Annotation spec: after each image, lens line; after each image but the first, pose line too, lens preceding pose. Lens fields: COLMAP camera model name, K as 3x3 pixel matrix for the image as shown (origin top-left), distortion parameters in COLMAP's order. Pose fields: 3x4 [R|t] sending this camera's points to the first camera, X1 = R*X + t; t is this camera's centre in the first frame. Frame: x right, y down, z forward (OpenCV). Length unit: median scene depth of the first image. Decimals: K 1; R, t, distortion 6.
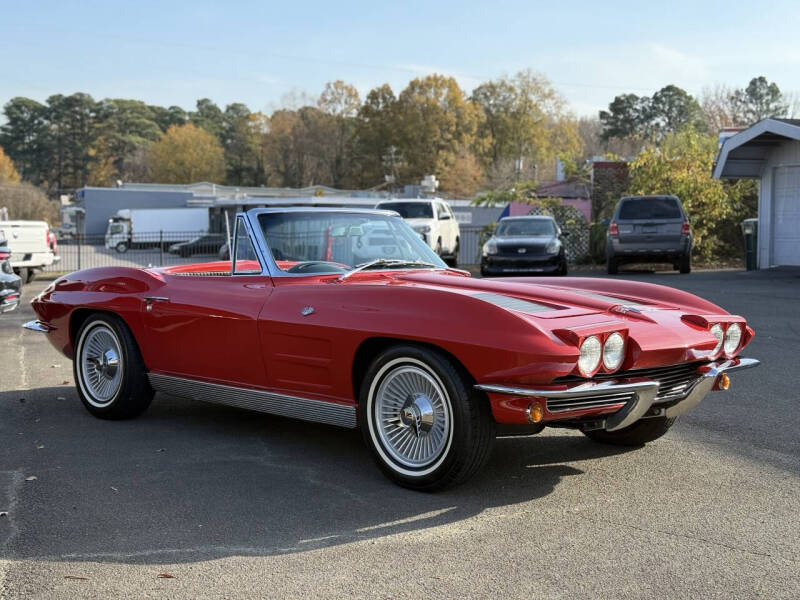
lens RADIAL K [[1302.1, 0, 418.0], [0, 1302.1, 297.1], [0, 0, 1]] dist [0.259608, -0.578052]
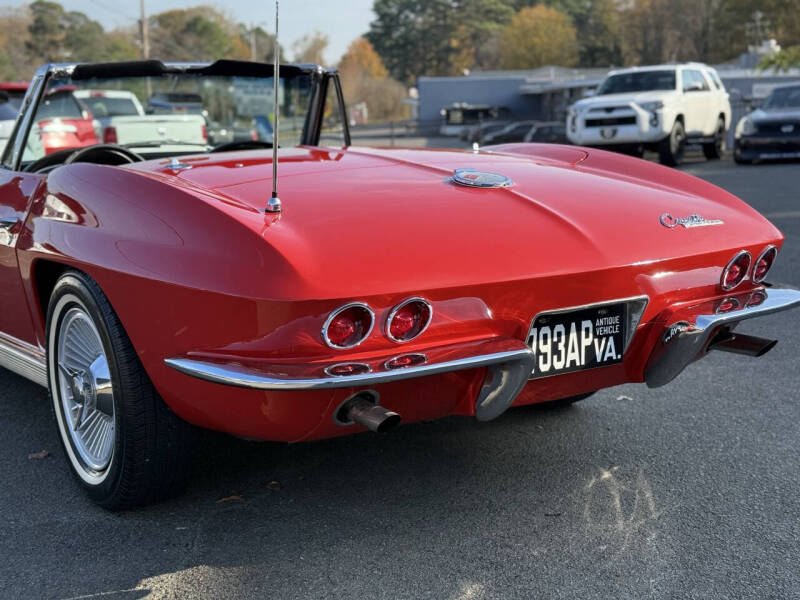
lens RADIAL K [[1203.2, 0, 400.0], [0, 1203.2, 300.0], [0, 0, 1]] dist [0.253311, -0.723635]
pose [[0.930805, 0.020096, -0.364963, 0.058151], [0.015437, 0.995435, 0.094180, -0.003556], [0.365190, -0.093297, 0.926246, 0.120197]]
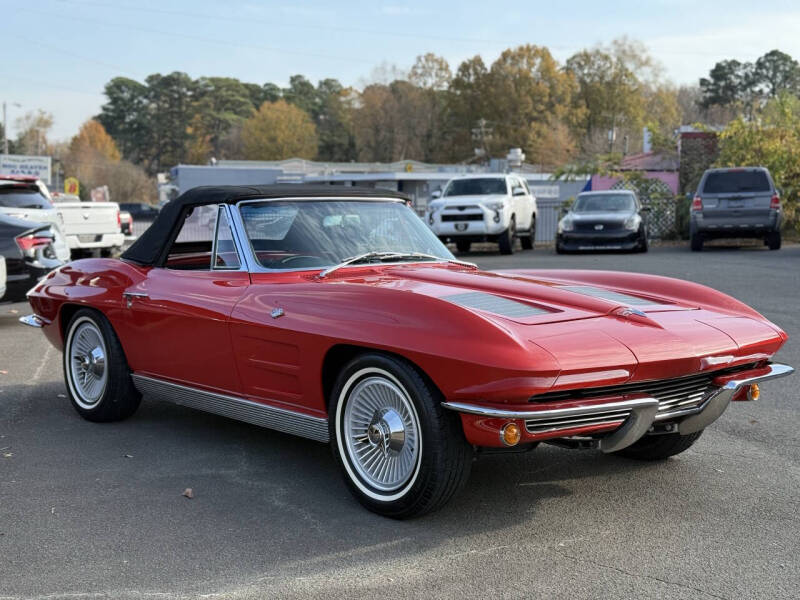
lens RADIAL K [[1289.8, 0, 400.0], [0, 1289.8, 300.0], [0, 0, 1]] dist [0.262350, -0.728942]
pose [[0.995420, -0.001865, -0.095582, 0.011167], [0.004183, 0.999702, 0.024058, -0.002506], [0.095509, -0.024348, 0.995131, 0.015242]]
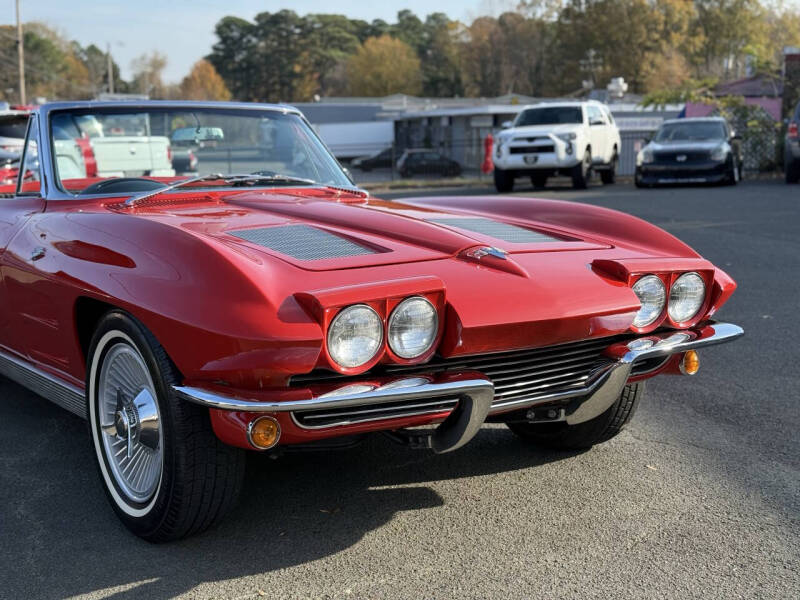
lens RADIAL K [[1255.4, 0, 393.0], [0, 1255.4, 314.1], [0, 0, 1]] dist [0.244178, -0.682696]
pose [[0.978478, 0.009858, -0.206114, 0.029836], [0.007342, 0.996563, 0.082516, -0.001349], [0.206219, -0.082254, 0.975043, 0.052021]]
